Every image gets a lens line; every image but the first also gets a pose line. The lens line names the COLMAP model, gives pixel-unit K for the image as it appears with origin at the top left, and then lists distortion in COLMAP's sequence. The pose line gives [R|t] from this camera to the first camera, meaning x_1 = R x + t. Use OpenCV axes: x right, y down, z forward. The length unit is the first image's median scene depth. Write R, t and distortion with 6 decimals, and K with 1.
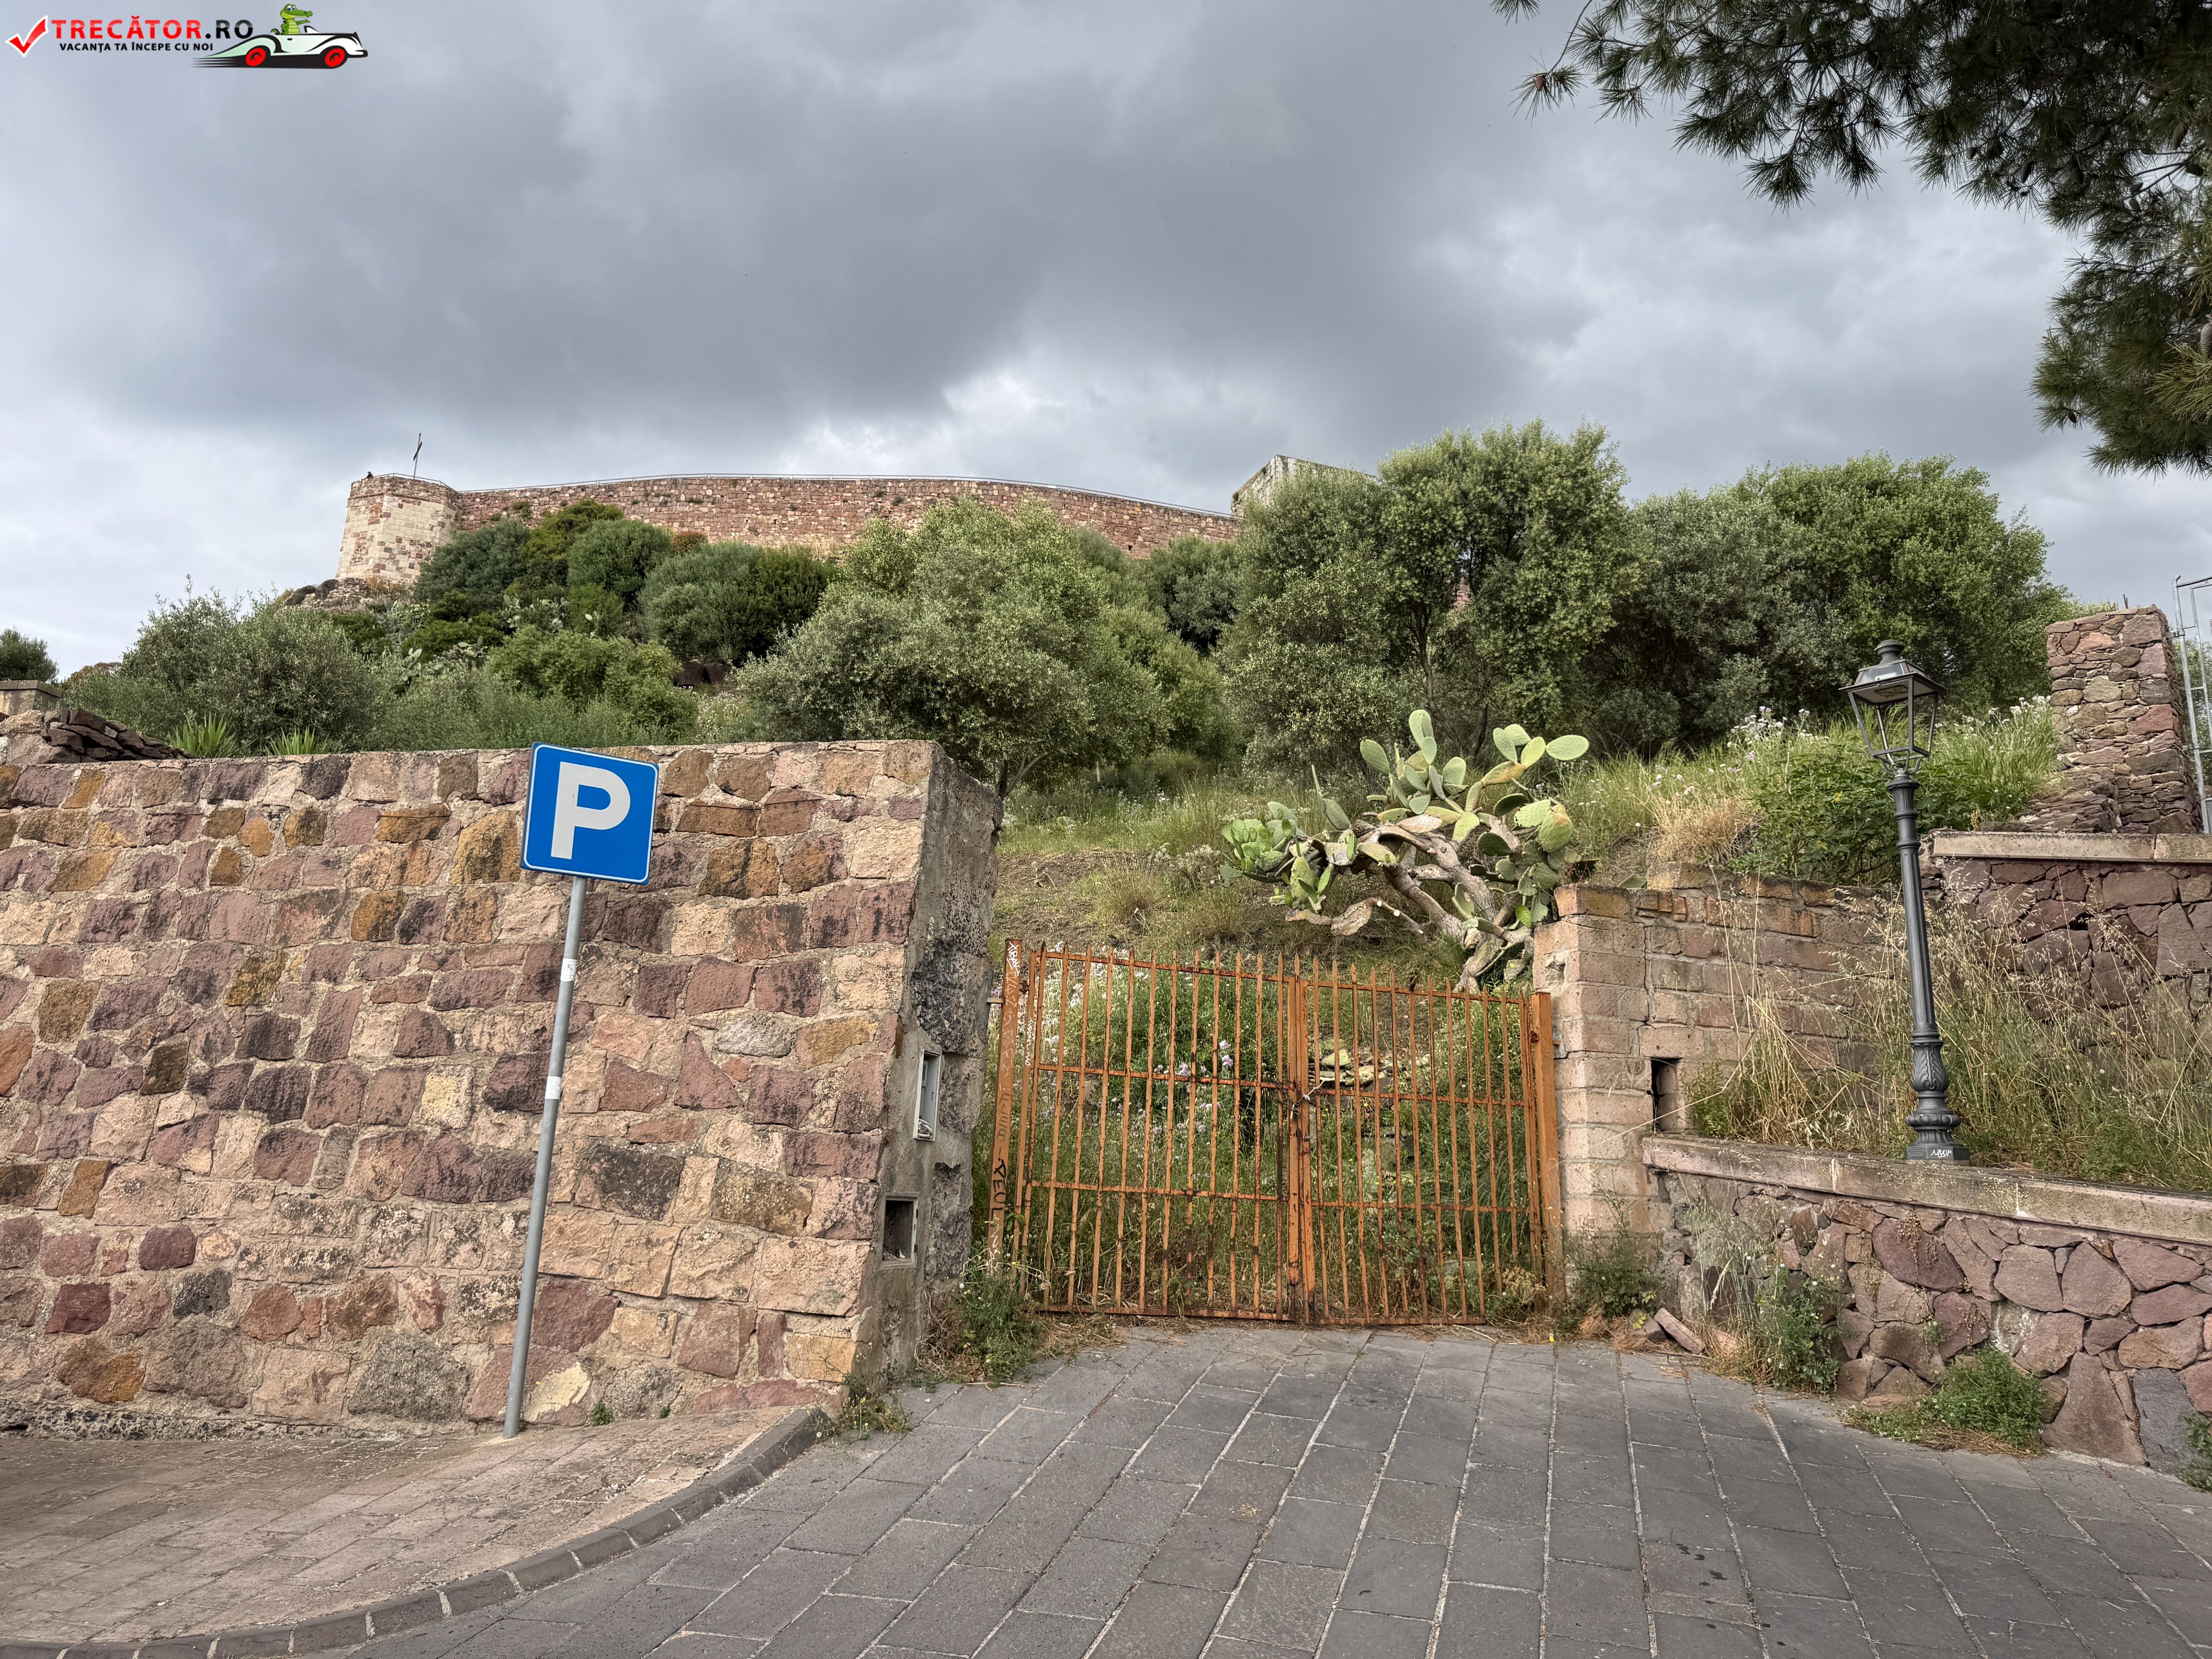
lens RADIAL K [[1544.7, 0, 1106.0], [0, 1544.7, 829.5], [0, 0, 1]] dist [0.044677, -0.066174]
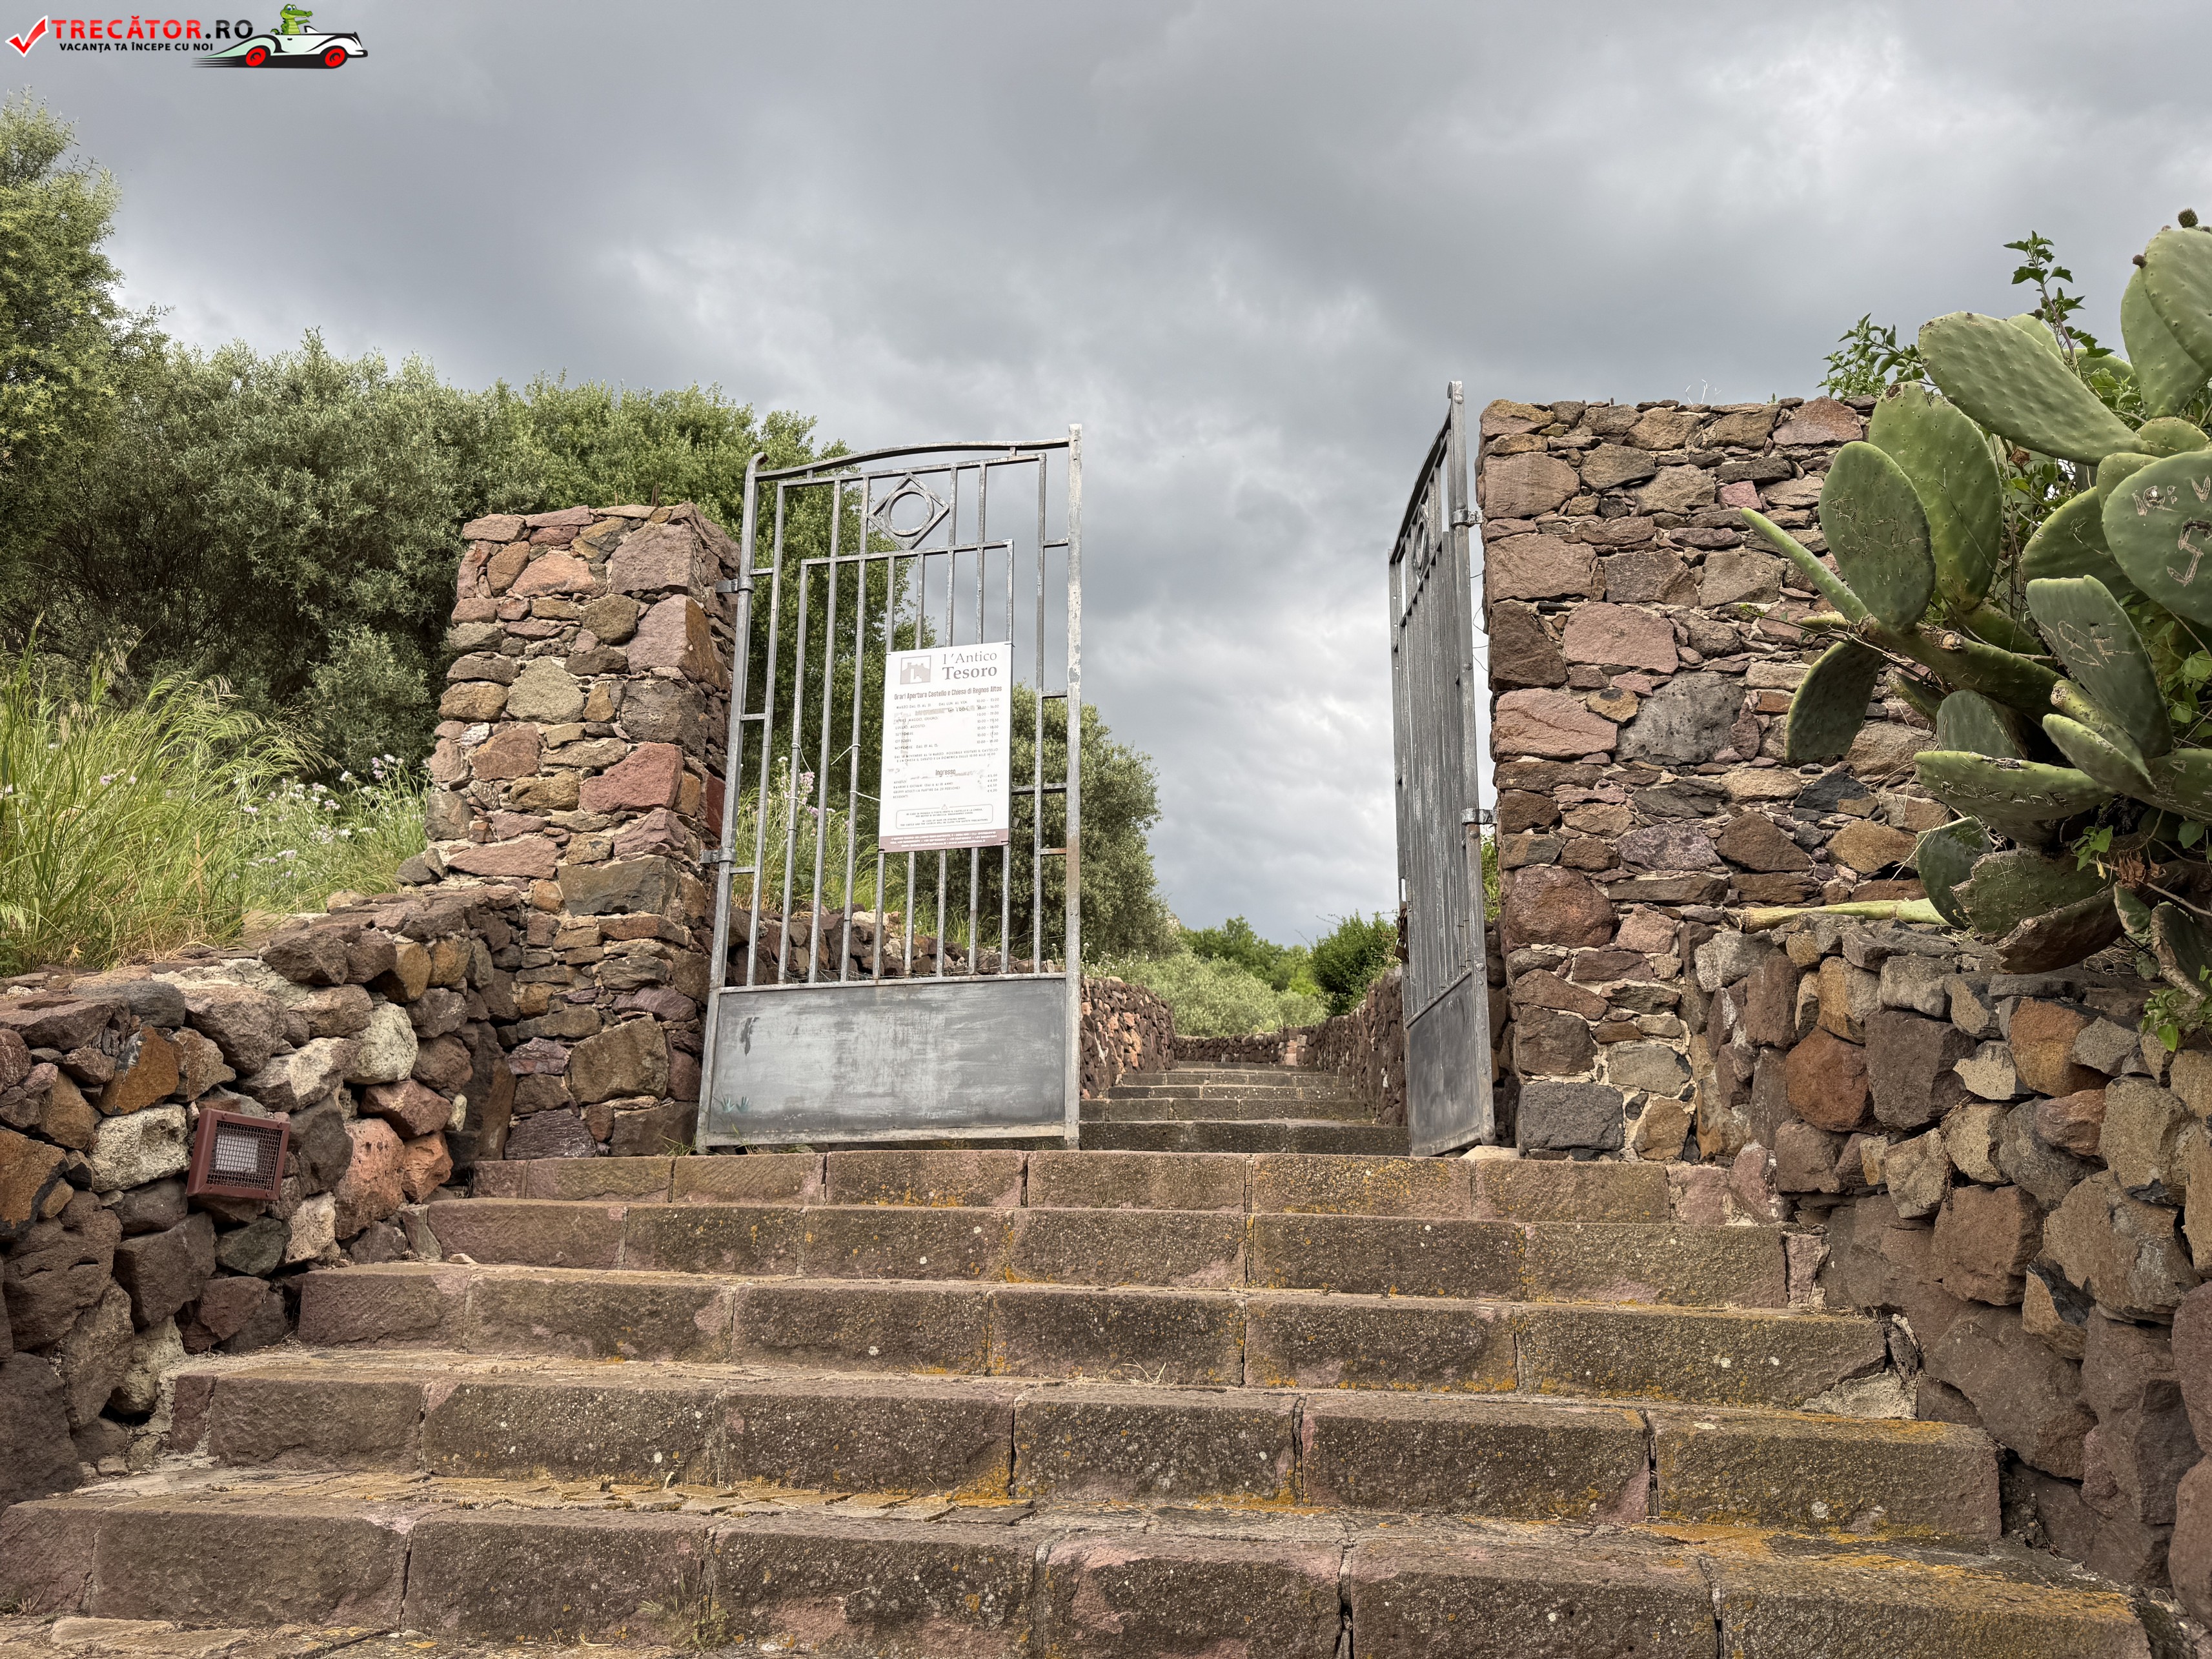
lens RADIAL K [[1528.4, 0, 1106.0], [0, 1528.4, 829.5], [0, 0, 1]] dist [0.127582, -0.242989]
pose [[0.854232, 0.111821, 0.507724, 0.392200], [-0.091914, 0.993695, -0.064208, -0.029459], [-0.511703, 0.008181, 0.859124, 0.407476]]
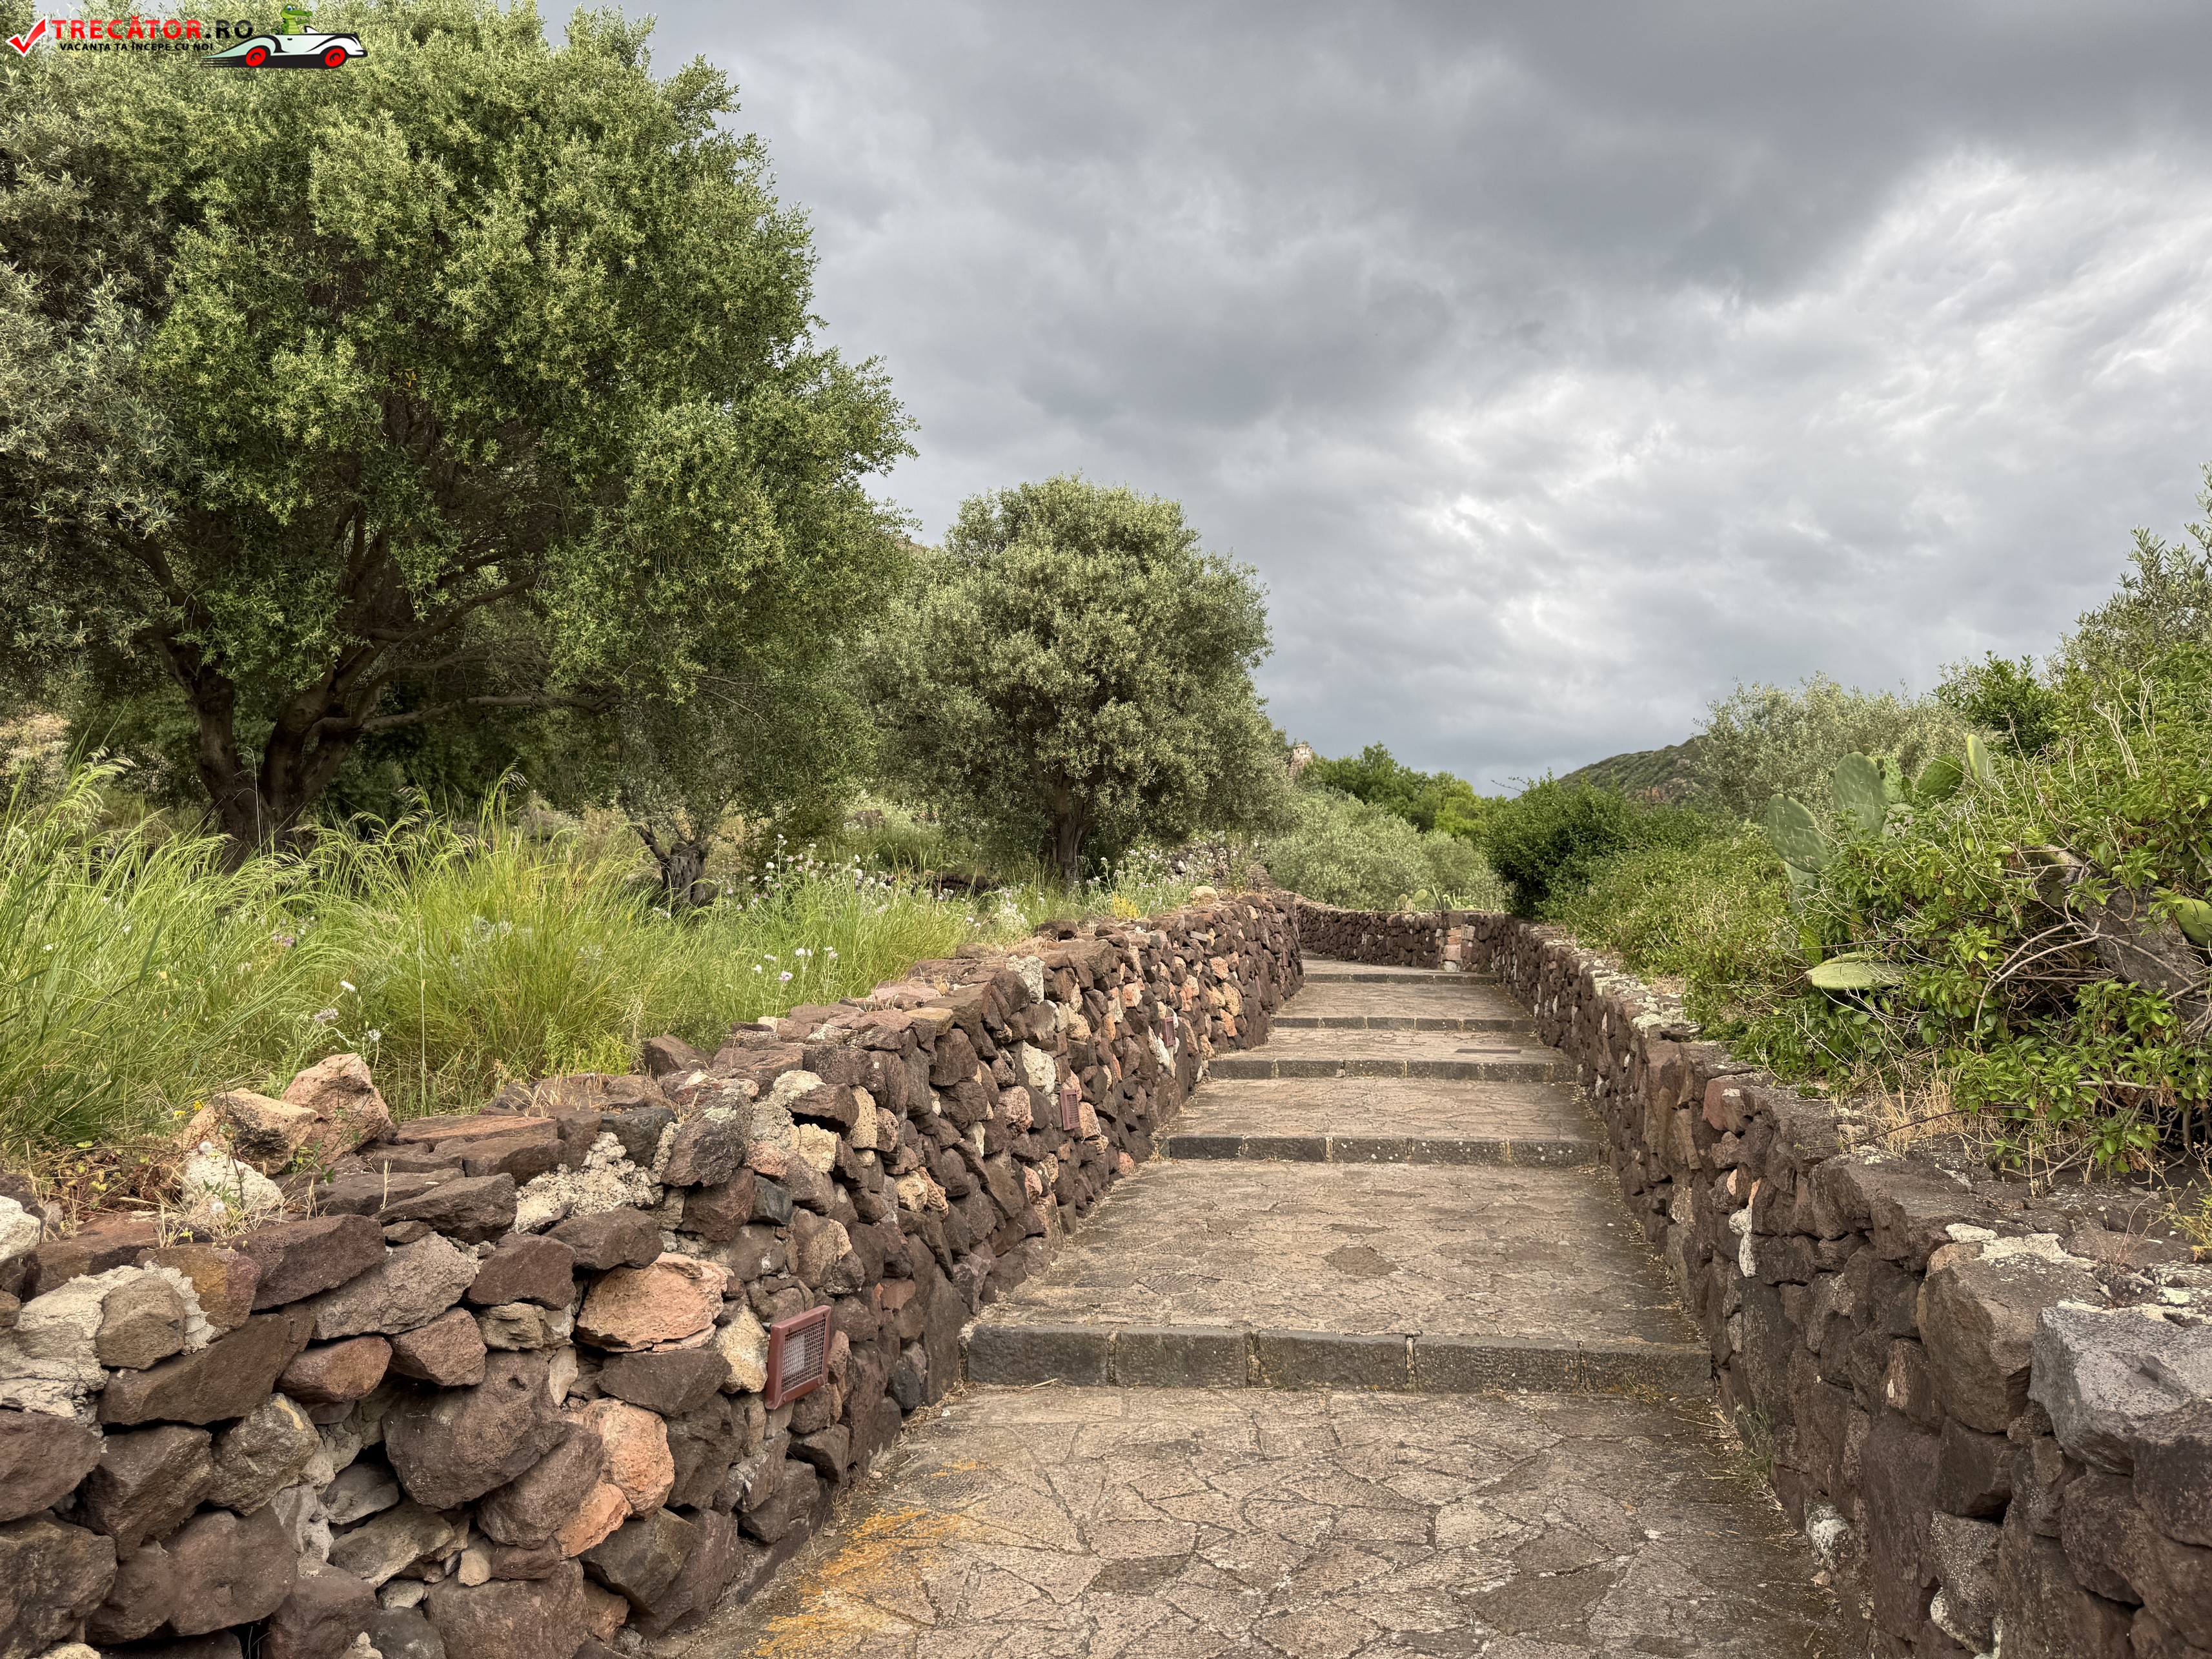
lens RADIAL K [[1530.1, 0, 1057.4], [0, 1530.1, 819.1], [0, 0, 1]] dist [0.040708, -0.000107]
pose [[0.911337, 0.028936, 0.410642, 0.569919], [-0.054786, 0.997178, 0.051319, -0.063135], [-0.407999, -0.069267, 0.910351, 0.662538]]
